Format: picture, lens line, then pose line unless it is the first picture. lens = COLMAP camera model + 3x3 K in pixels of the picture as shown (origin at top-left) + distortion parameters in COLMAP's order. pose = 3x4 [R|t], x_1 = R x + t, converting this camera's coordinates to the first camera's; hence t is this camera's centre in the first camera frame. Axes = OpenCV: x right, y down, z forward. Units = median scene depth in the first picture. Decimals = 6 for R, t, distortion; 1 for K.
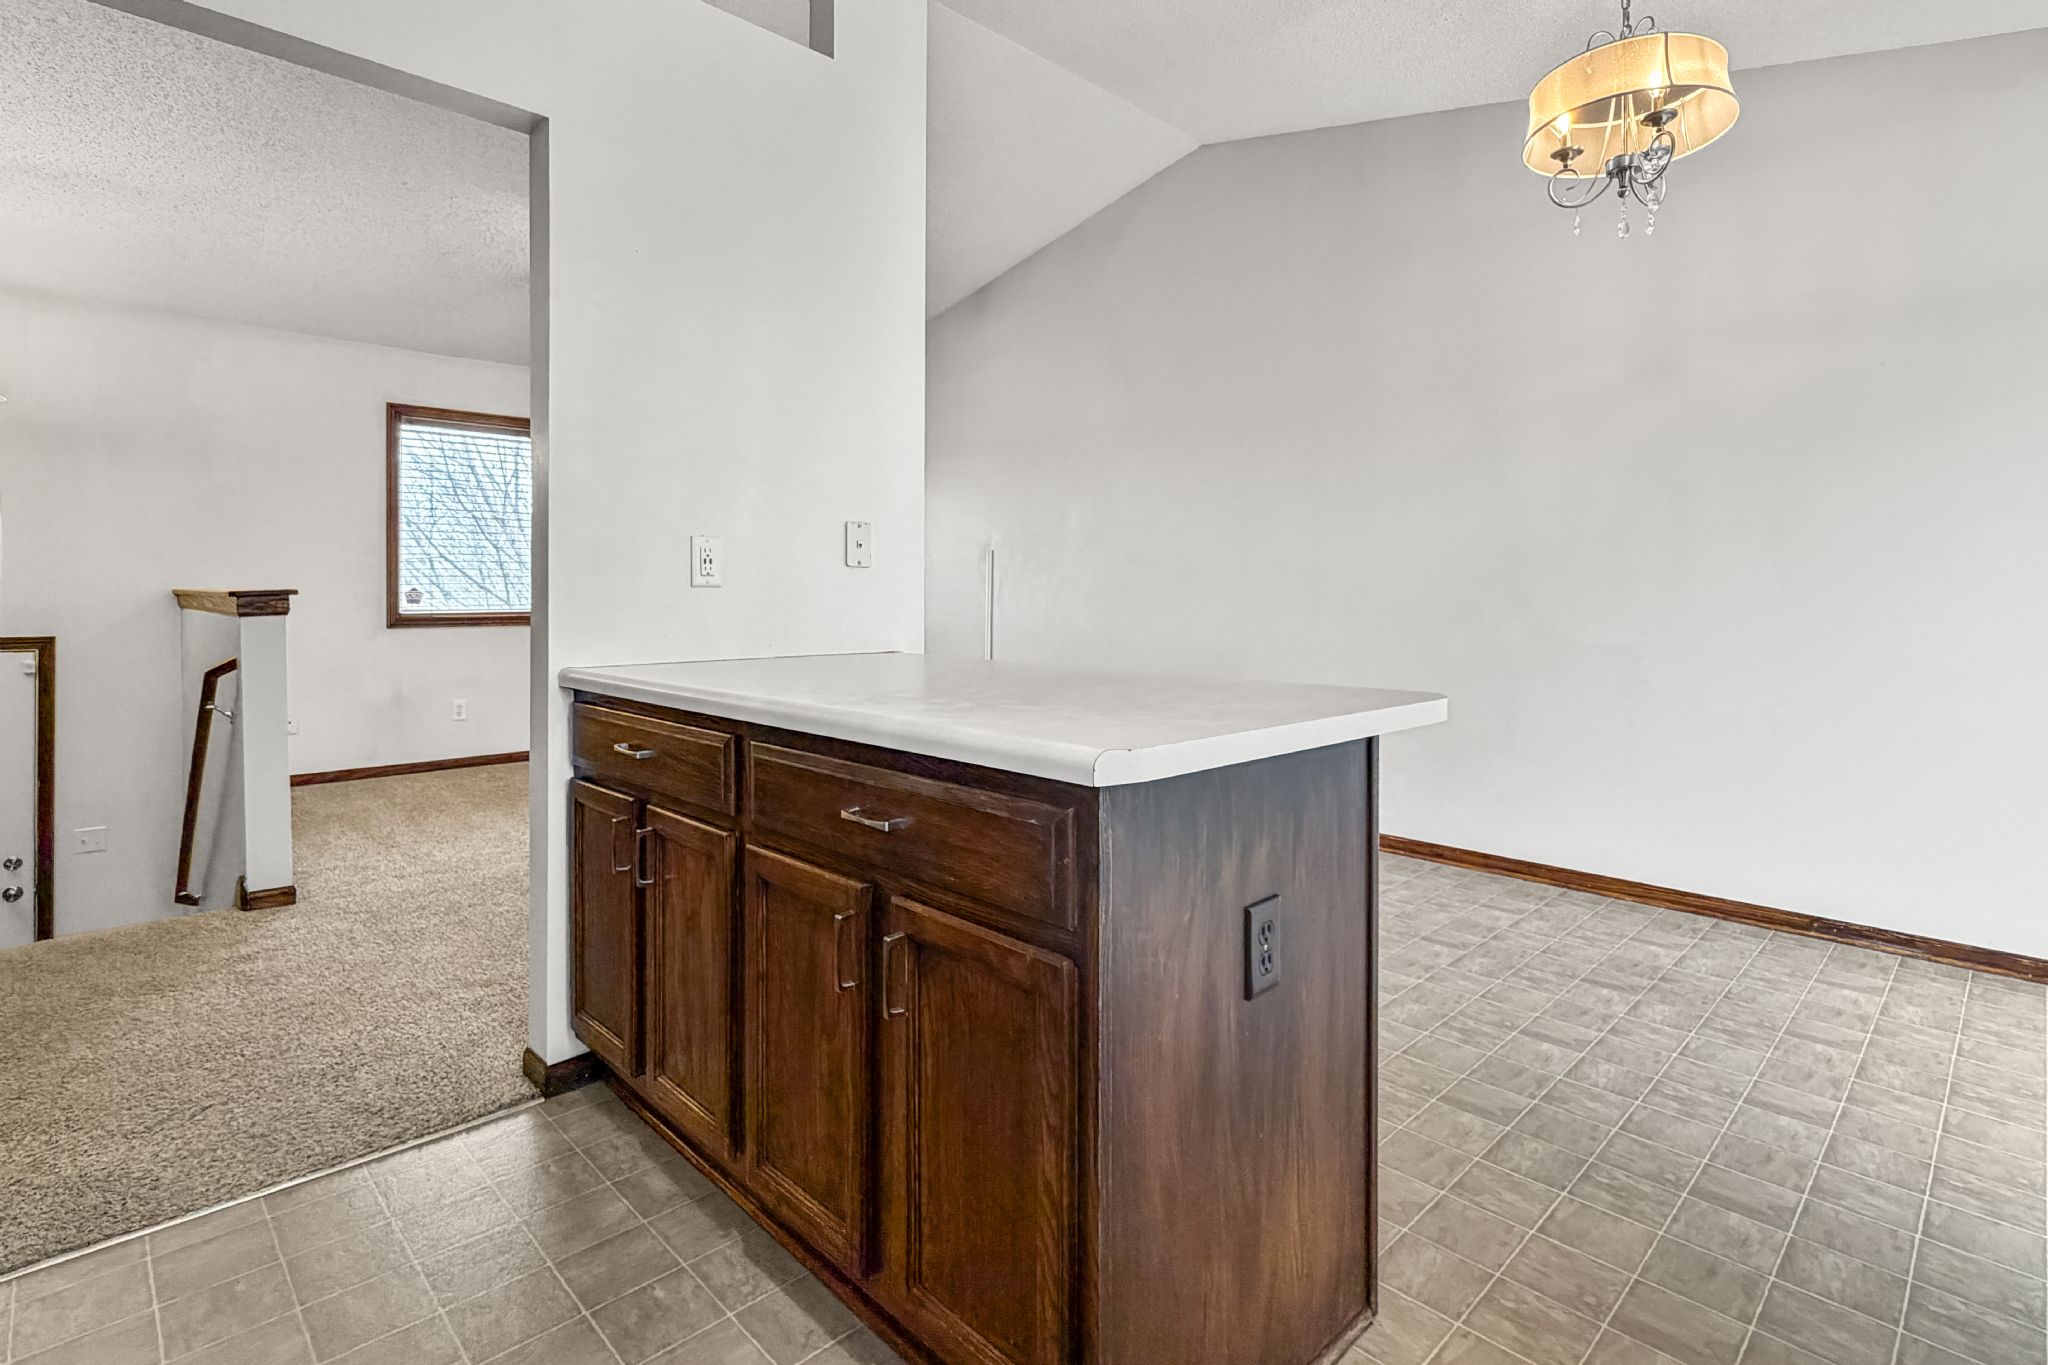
lens RADIAL K [[1015.1, 0, 1028.6], [0, 1015.1, 610.3], [0, 0, 1]] dist [-0.002784, -0.001013]
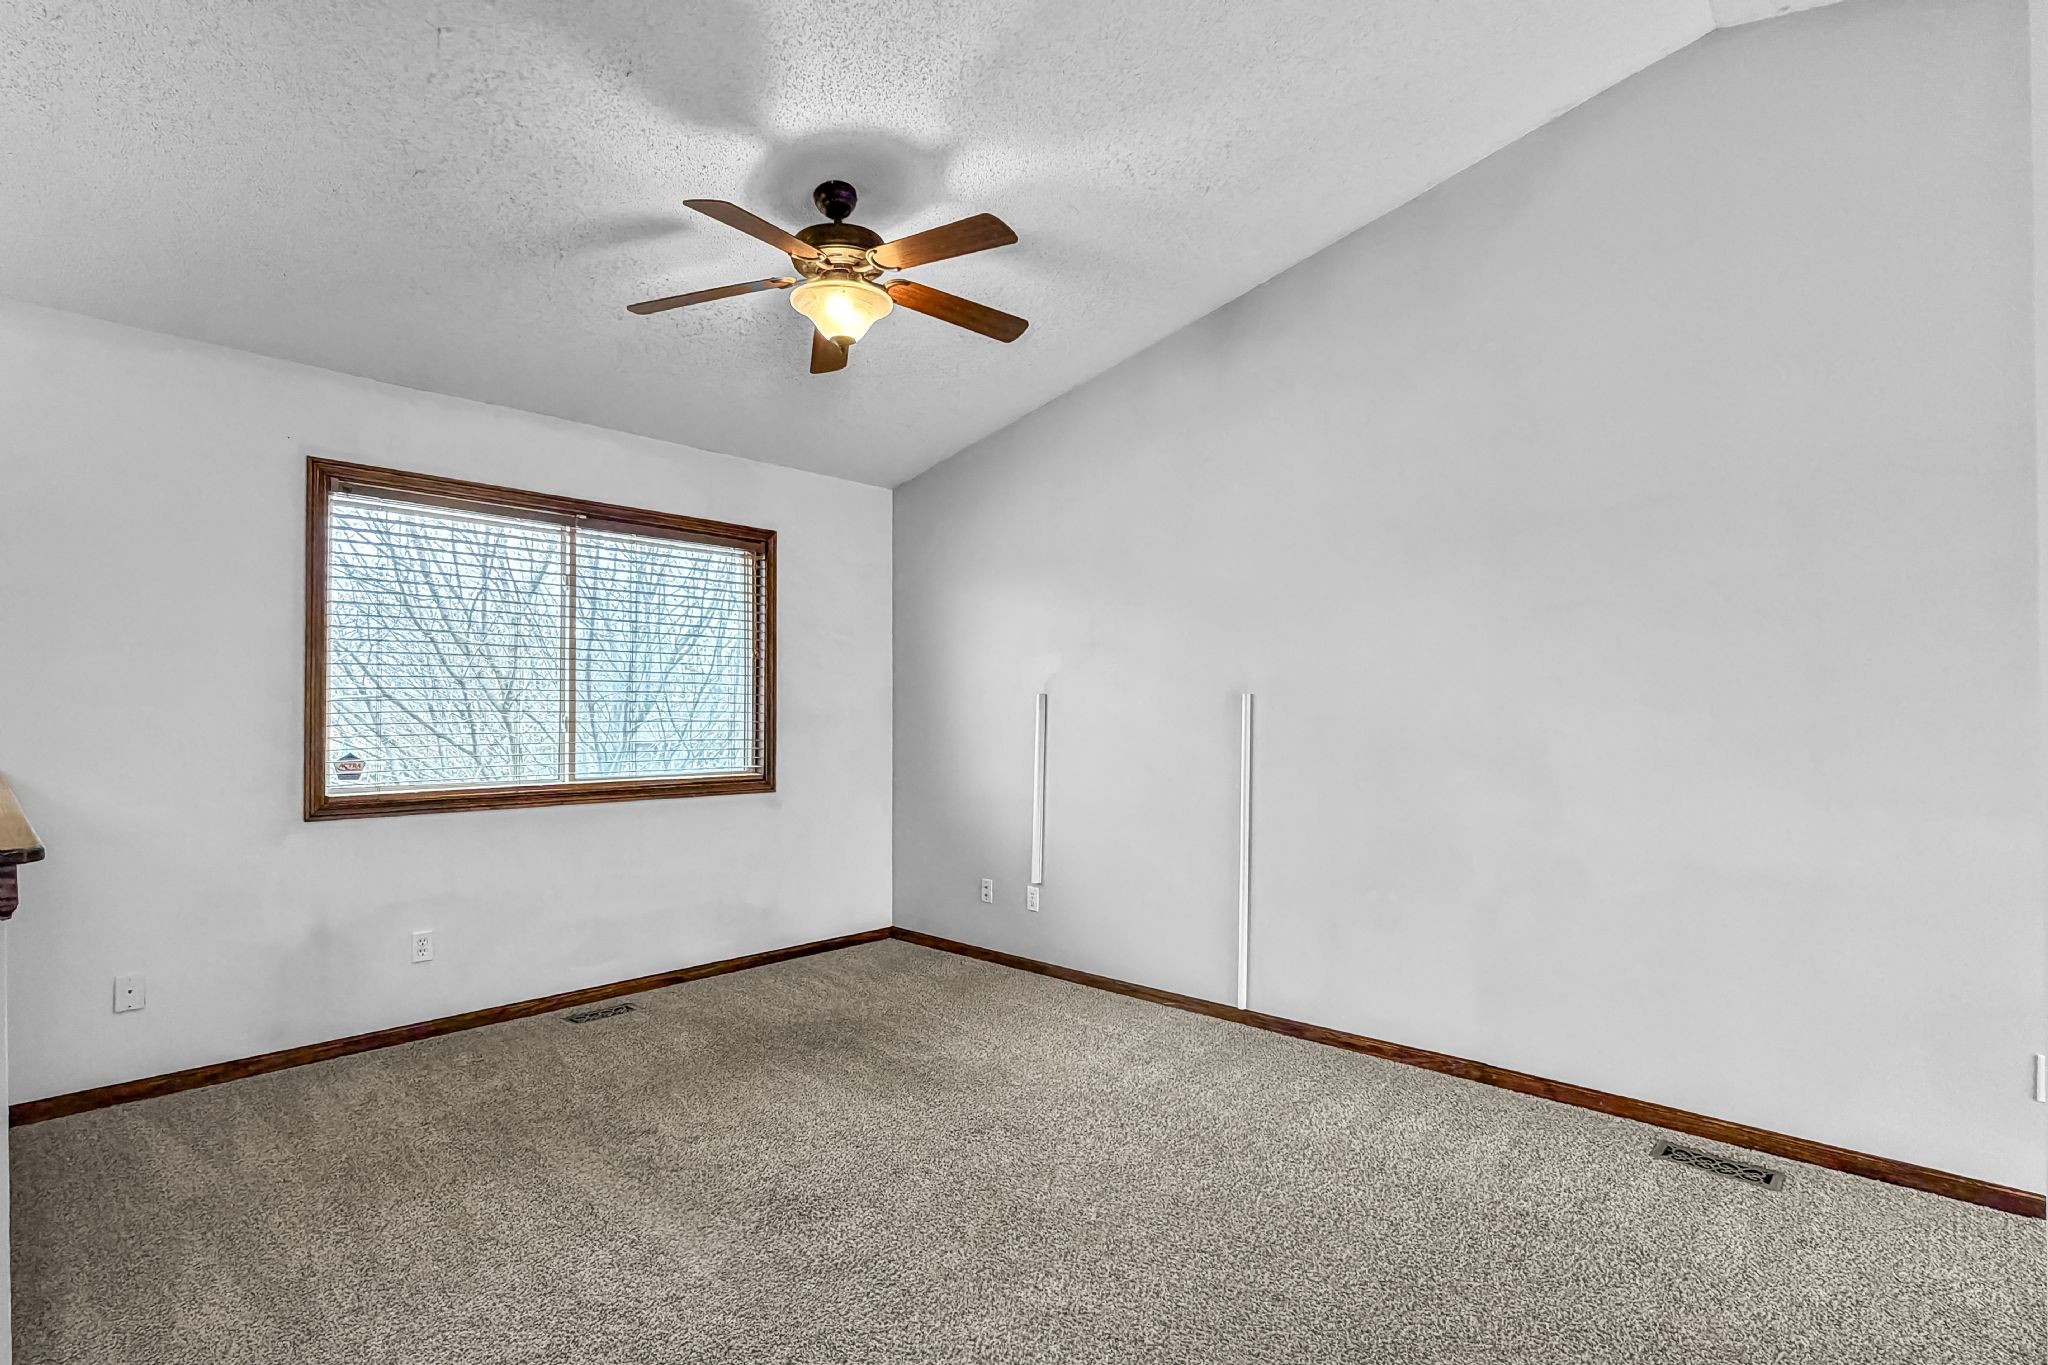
lens RADIAL K [[1001.0, 0, 1034.4], [0, 1001.0, 707.7], [0, 0, 1]] dist [-0.002308, -0.000643]
pose [[0.998214, -0.002843, 0.059667, -0.224211], [0.003866, 0.999847, -0.017039, -0.039279], [-0.059609, 0.017239, 0.998073, 0.363238]]
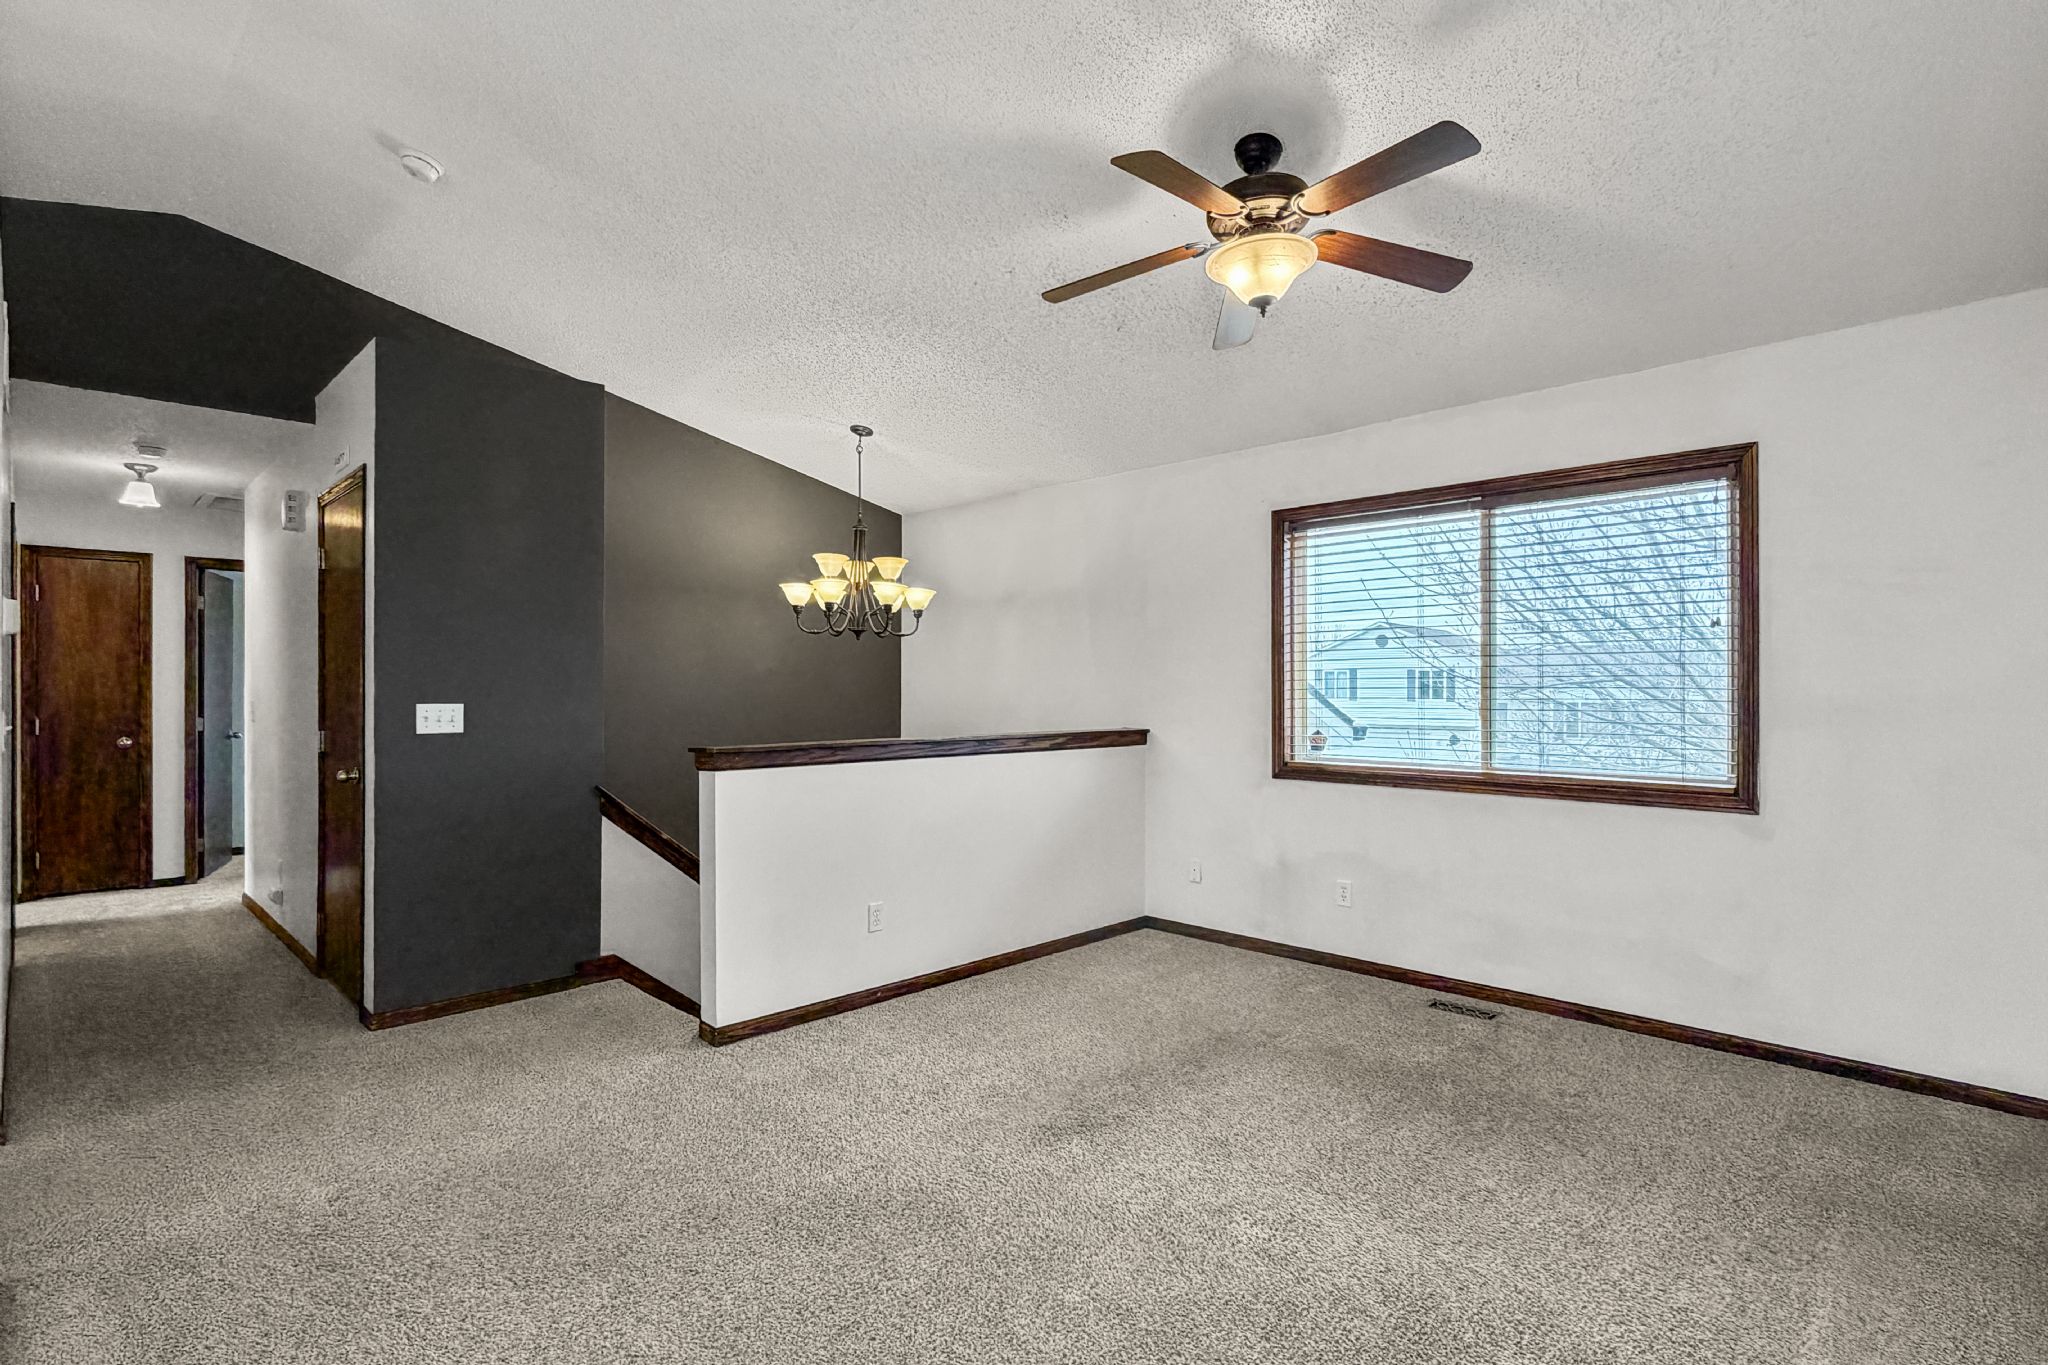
lens RADIAL K [[984.0, 0, 1024.0], [0, 984.0, 682.5], [0, 0, 1]] dist [-0.000732, -0.001064]
pose [[0.006597, -0.016426, -0.999843, 0.181519], [-0.015369, 0.999745, -0.016526, -0.044724], [0.999860, 0.015476, 0.006343, 0.776341]]
